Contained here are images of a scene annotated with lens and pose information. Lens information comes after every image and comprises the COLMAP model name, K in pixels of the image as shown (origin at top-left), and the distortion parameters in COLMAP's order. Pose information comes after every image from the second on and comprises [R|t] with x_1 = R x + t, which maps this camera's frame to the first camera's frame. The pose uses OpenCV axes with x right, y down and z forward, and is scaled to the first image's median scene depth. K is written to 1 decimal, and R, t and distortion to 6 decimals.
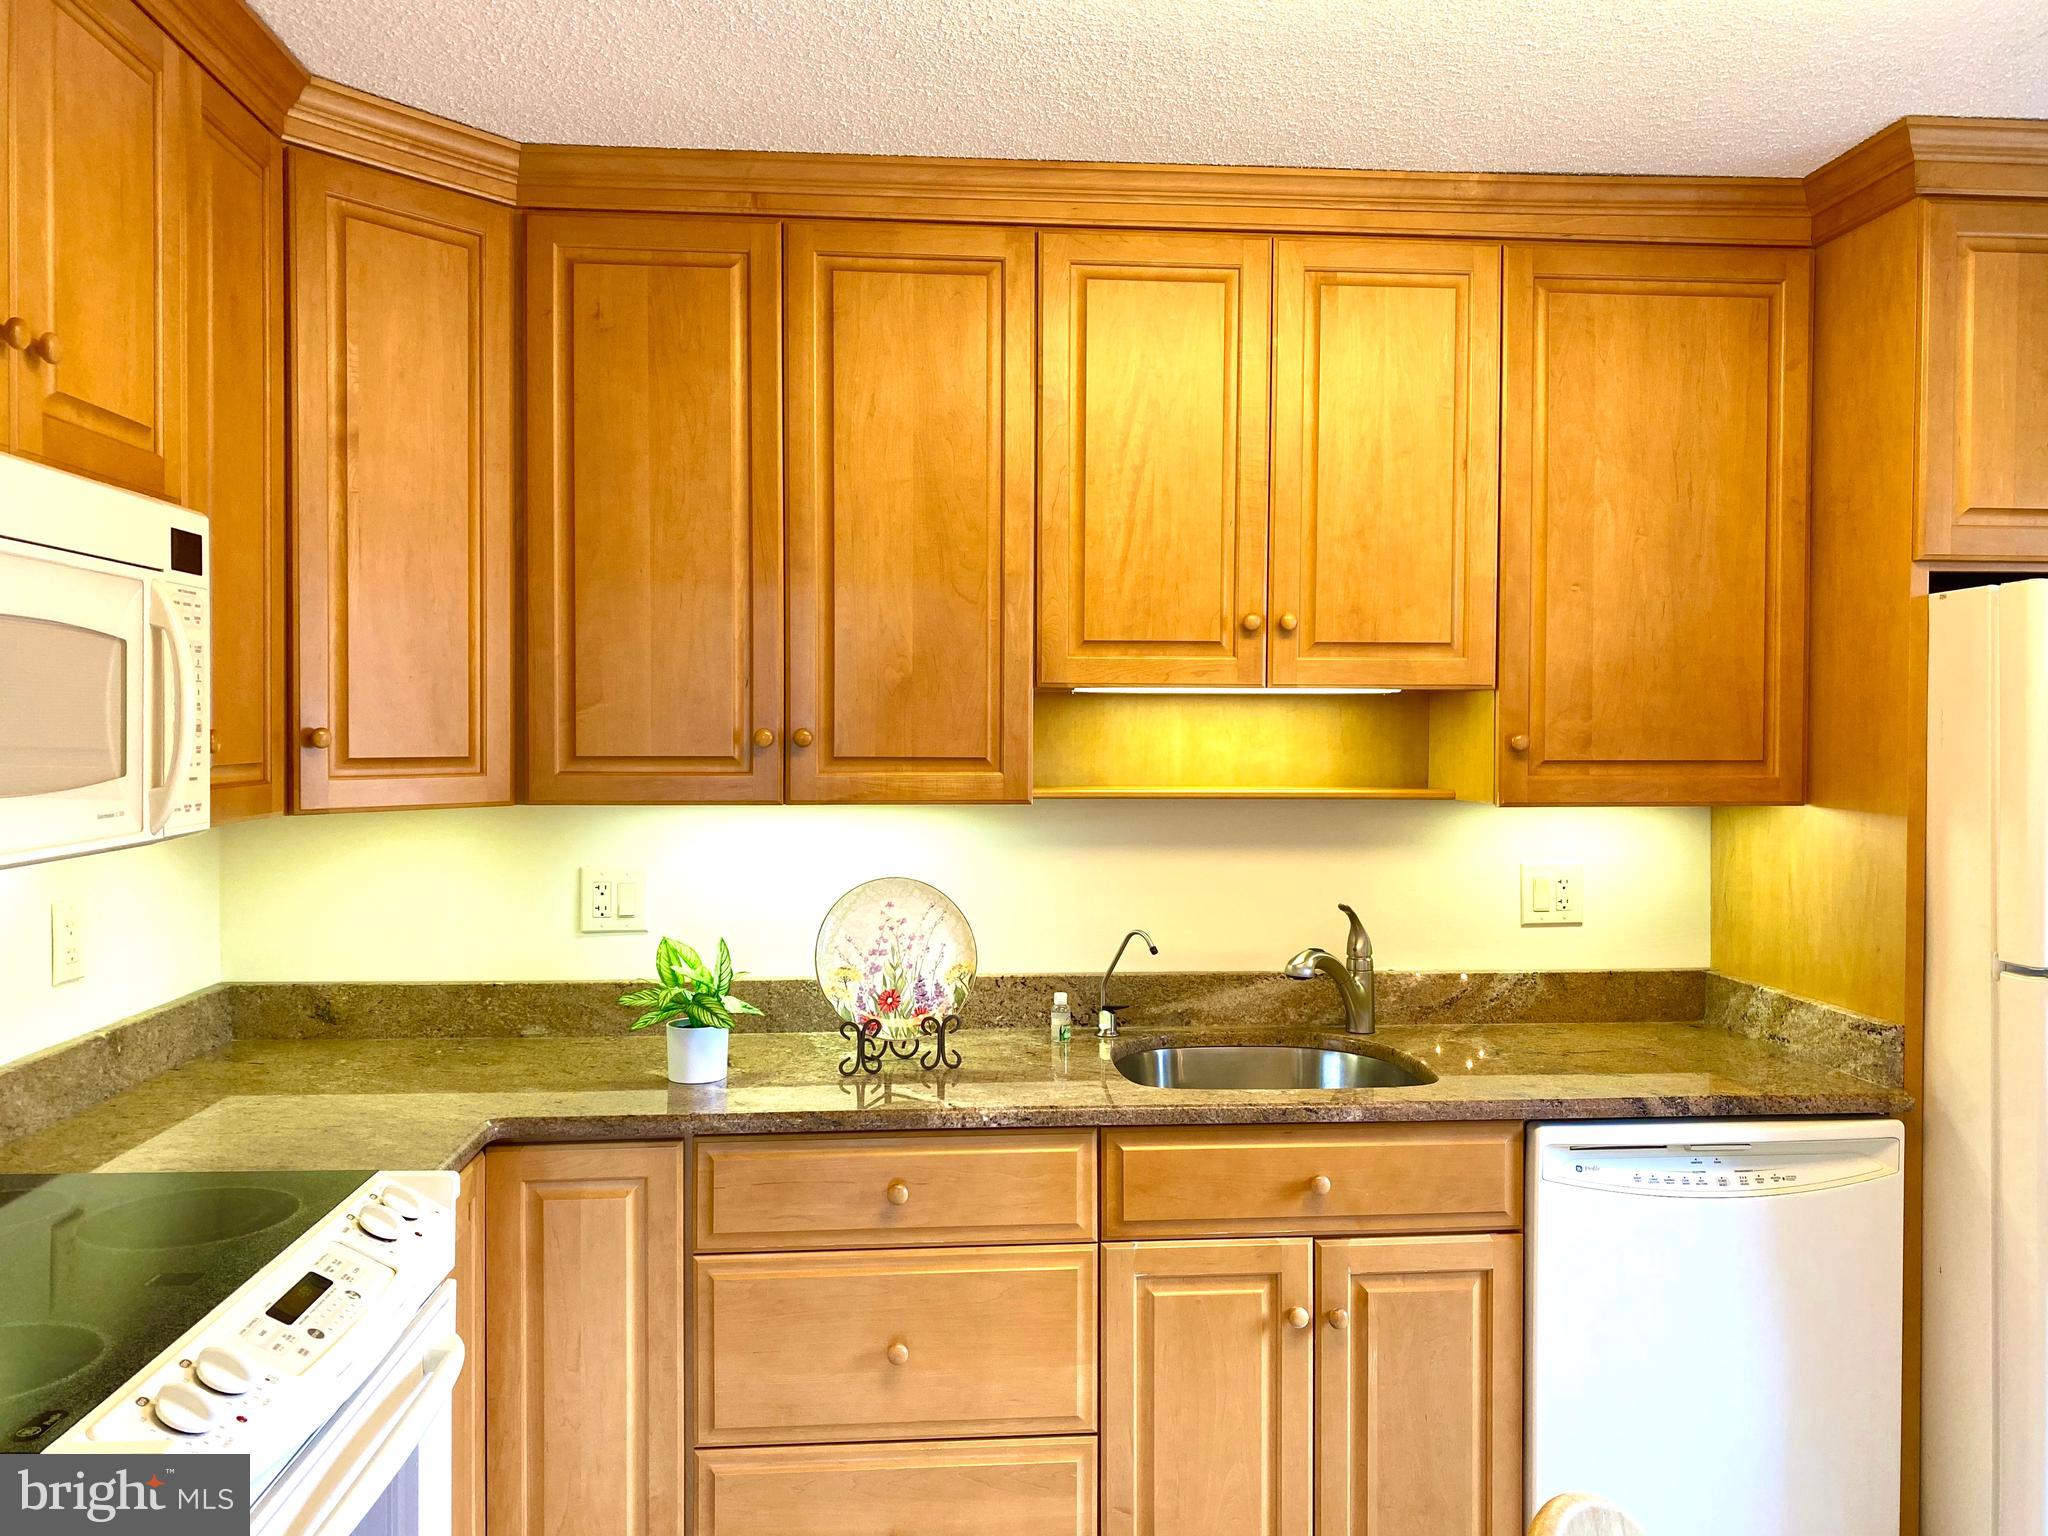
lens RADIAL K [[1595.8, 0, 1017.8], [0, 1595.8, 764.2], [0, 0, 1]] dist [0.062778, -0.093582]
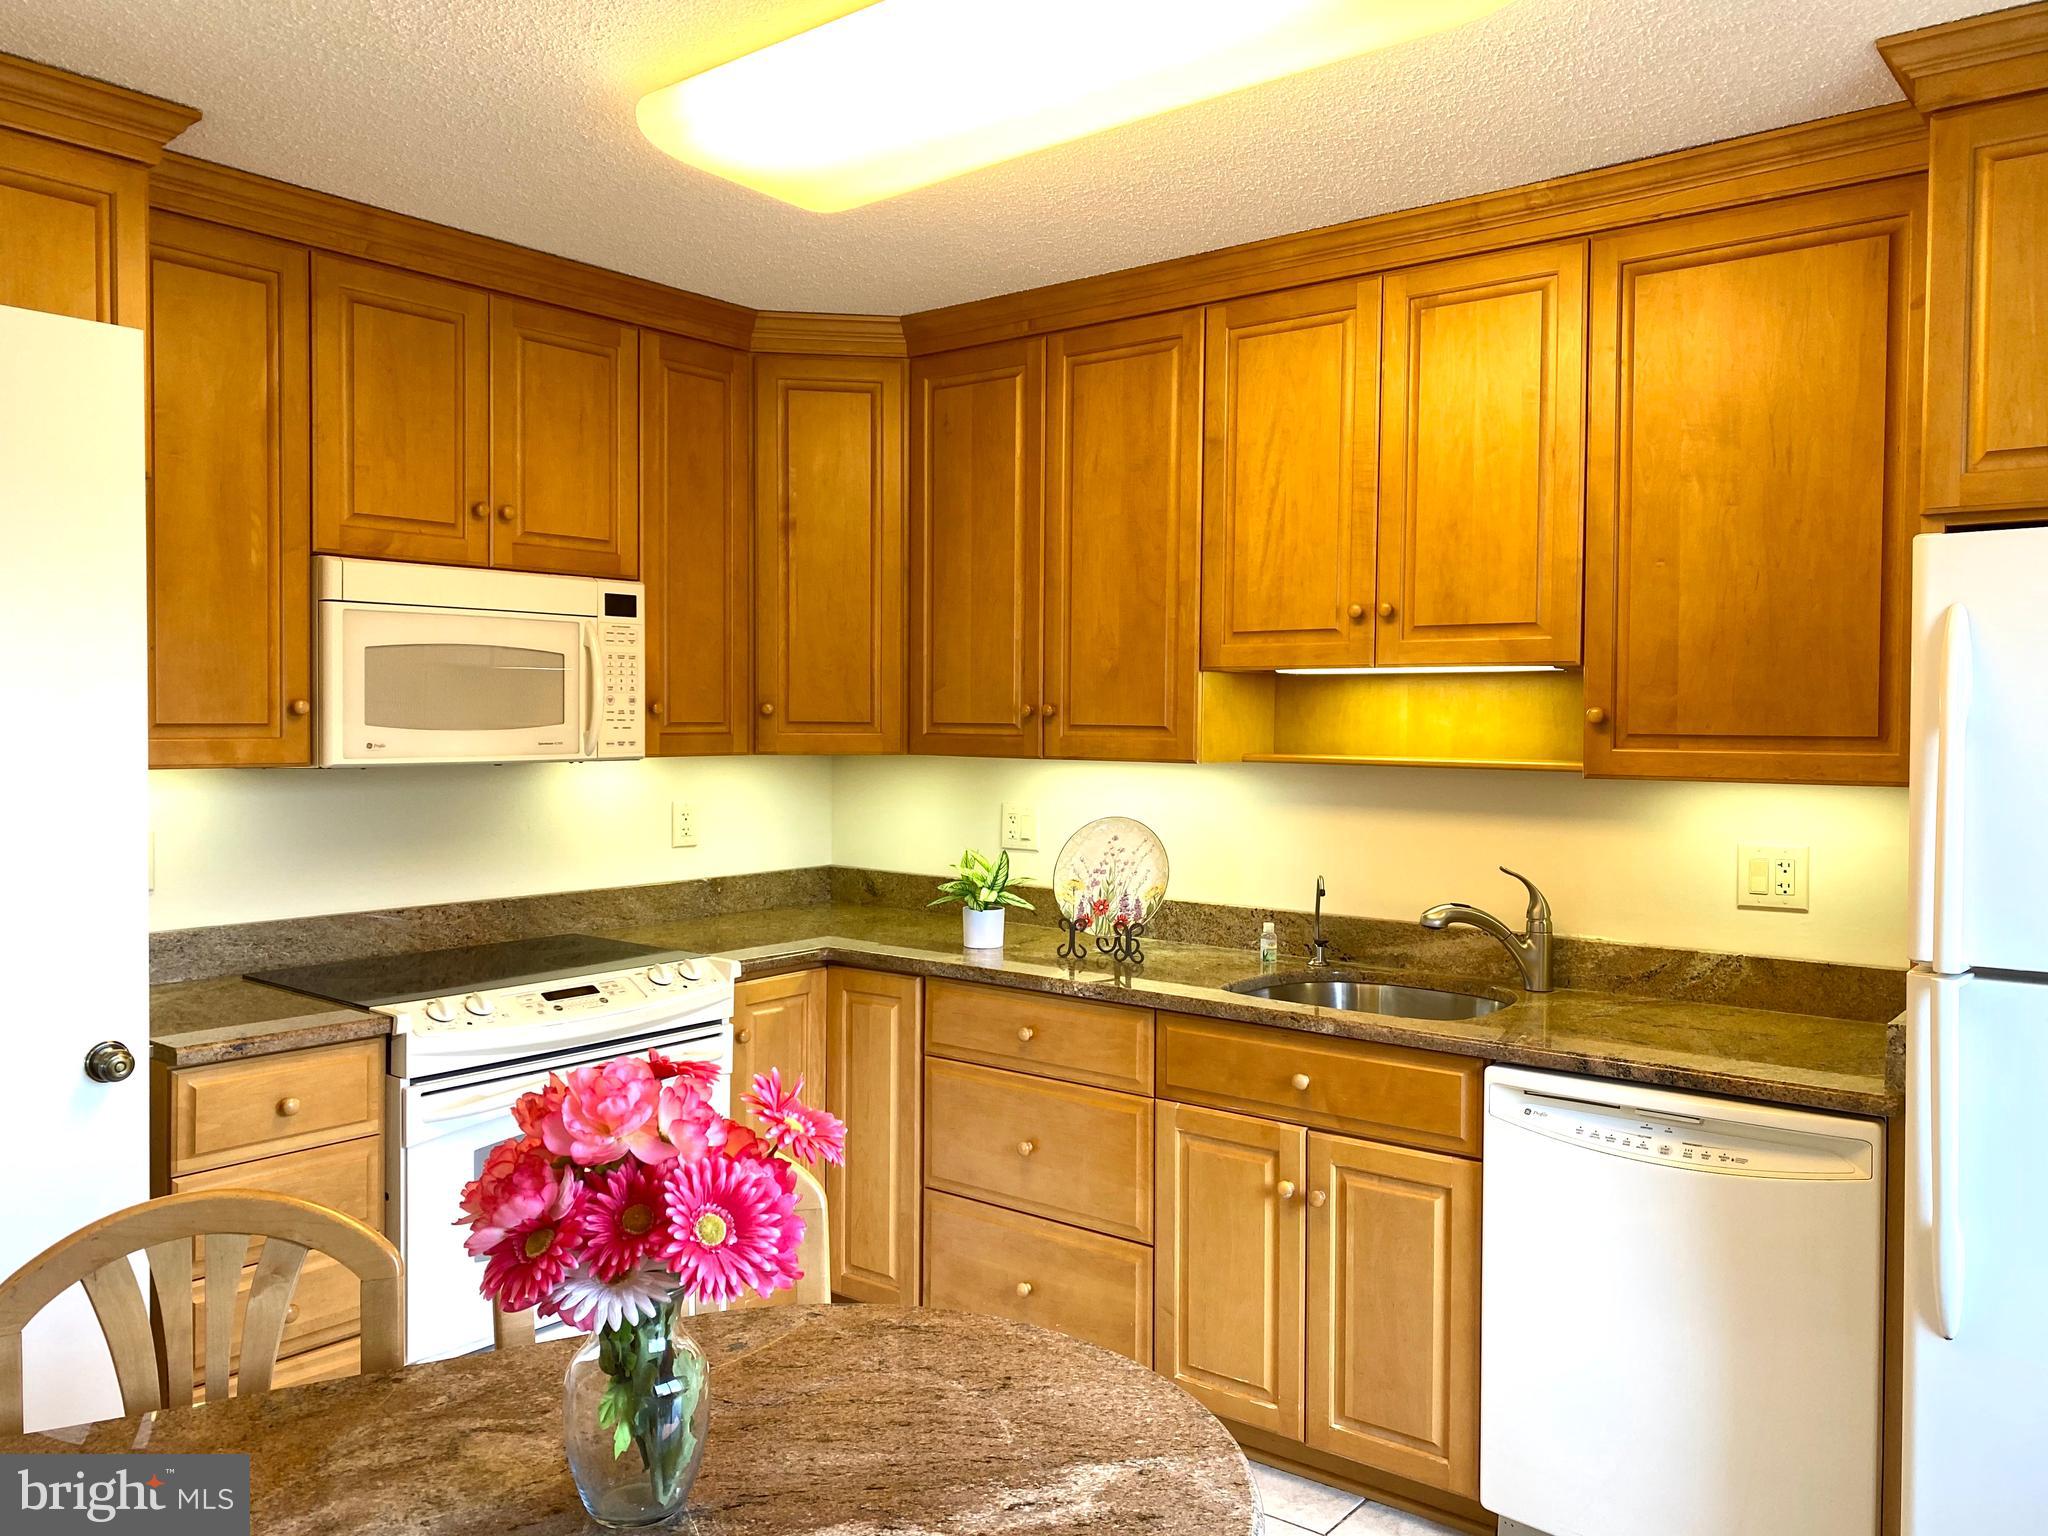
lens RADIAL K [[1595.8, 0, 1016.7], [0, 1595.8, 764.7], [0, 0, 1]] dist [0.062778, -0.093582]
pose [[0.720015, 0.024750, -0.693517, 0.793546], [-0.022235, 0.999673, 0.012592, 0.013597], [0.693602, 0.006354, 0.720331, -0.008304]]
